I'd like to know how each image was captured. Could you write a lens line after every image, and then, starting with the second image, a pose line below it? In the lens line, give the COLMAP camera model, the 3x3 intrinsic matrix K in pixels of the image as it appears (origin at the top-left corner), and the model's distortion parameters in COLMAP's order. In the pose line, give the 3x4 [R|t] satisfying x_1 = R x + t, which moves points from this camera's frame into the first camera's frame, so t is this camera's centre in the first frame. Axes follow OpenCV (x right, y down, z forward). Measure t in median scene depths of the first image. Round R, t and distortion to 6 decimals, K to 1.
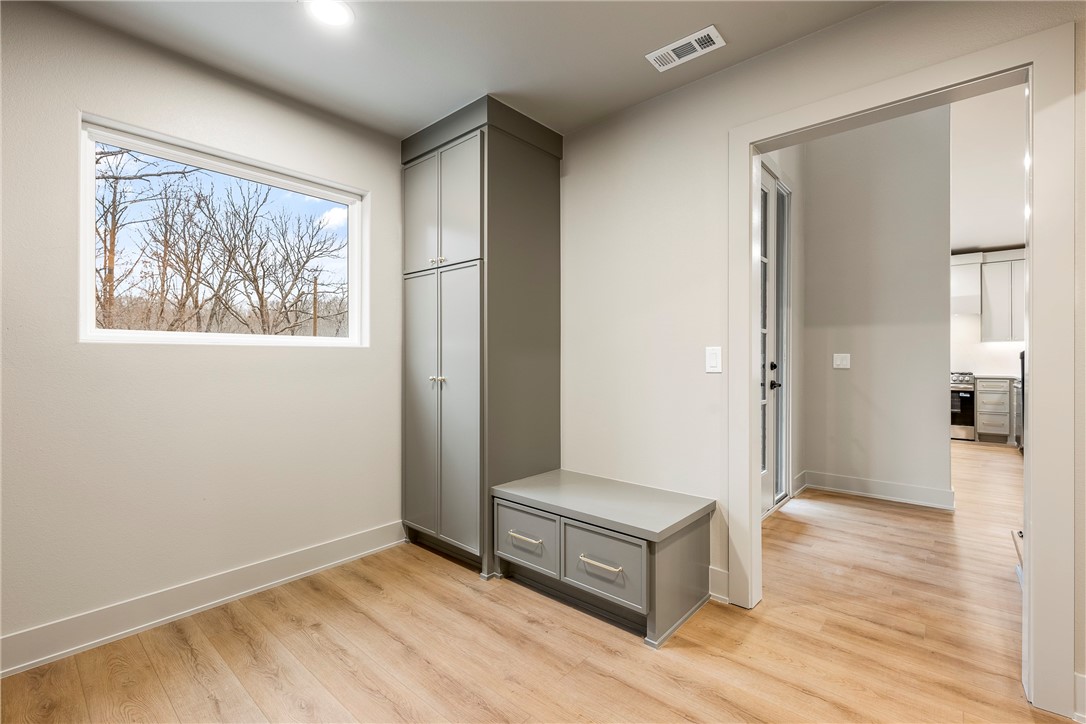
lens RADIAL K [[467.0, 0, 542.6], [0, 467.0, 360.7], [0, 0, 1]] dist [-0.011449, 0.002436]
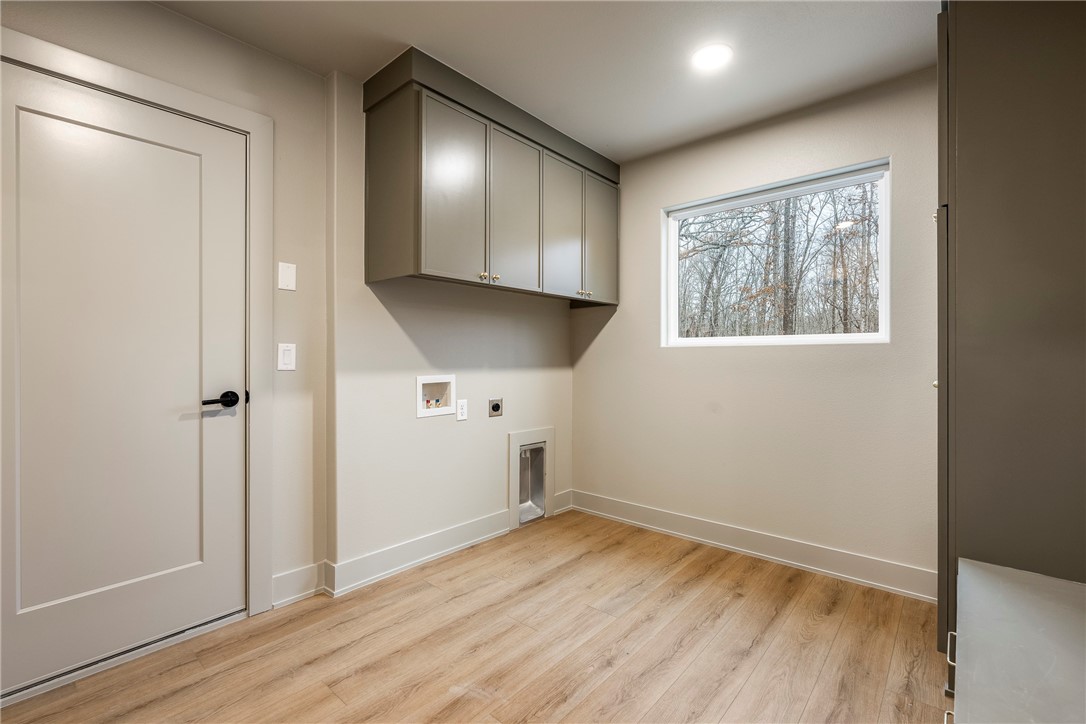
lens RADIAL K [[467.0, 0, 544.1], [0, 467.0, 359.7], [0, 0, 1]] dist [-0.011449, 0.002436]
pose [[0.013649, 0.004461, -0.999897, 0.578531], [-0.005996, 0.999972, 0.004380, 0.000928], [0.999889, 0.005936, 0.013675, 0.473166]]
